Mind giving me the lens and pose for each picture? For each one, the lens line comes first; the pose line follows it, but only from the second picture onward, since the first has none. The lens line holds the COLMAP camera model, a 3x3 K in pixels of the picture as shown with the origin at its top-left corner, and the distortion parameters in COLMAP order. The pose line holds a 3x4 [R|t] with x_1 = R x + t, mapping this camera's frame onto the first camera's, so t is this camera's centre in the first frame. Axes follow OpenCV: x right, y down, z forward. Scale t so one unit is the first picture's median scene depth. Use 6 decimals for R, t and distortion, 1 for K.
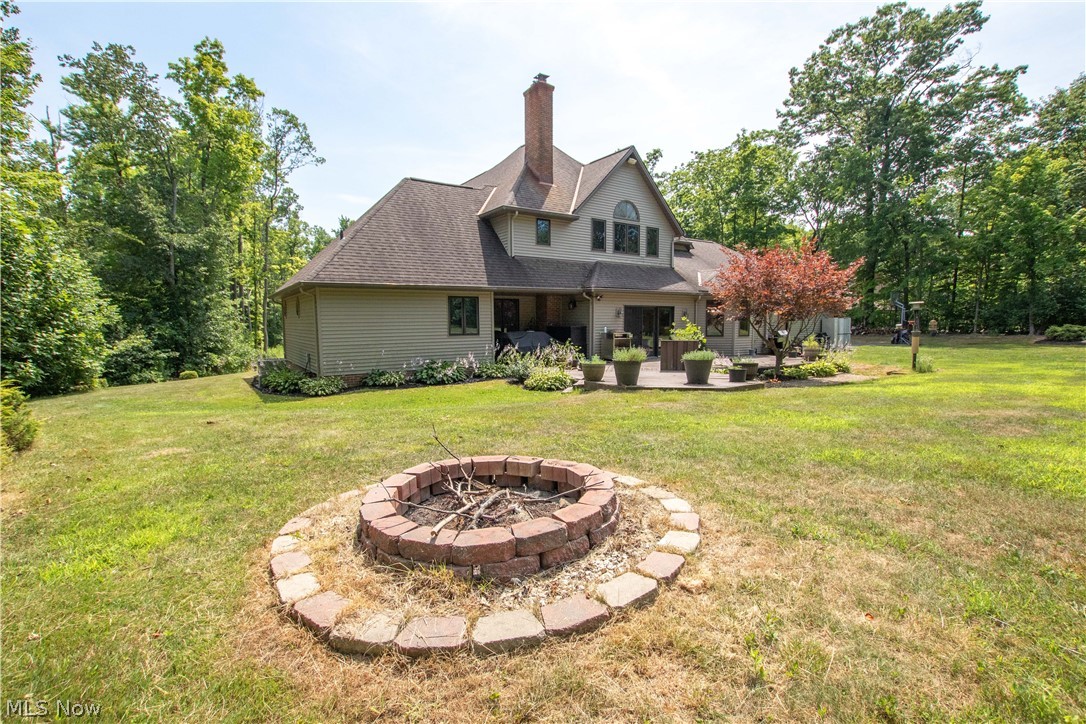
lens RADIAL K [[501.5, 0, 543.3], [0, 501.5, 373.4], [0, 0, 1]] dist [-0.036161, 0.006412]
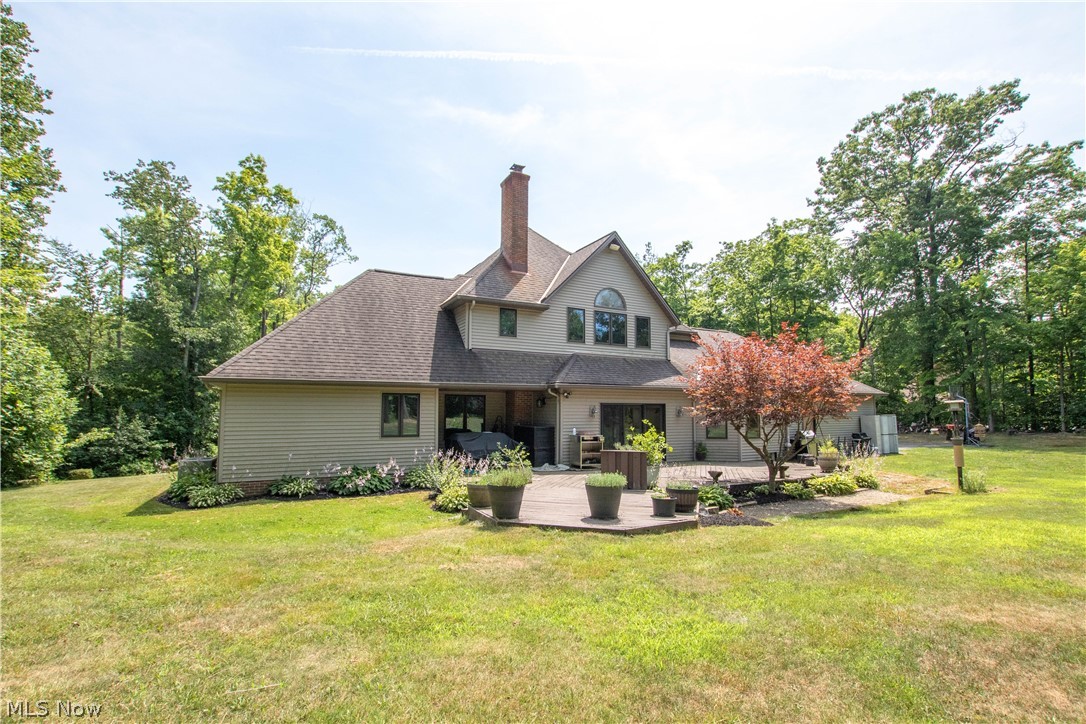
lens RADIAL K [[501.5, 0, 543.3], [0, 501.5, 373.4], [0, 0, 1]] dist [-0.036161, 0.006412]
pose [[0.993695, -0.000139, -0.112115, 0.087738], [-0.019880, 0.983934, -0.177420, -0.016206], [0.110339, 0.178530, 0.977728, 0.068762]]
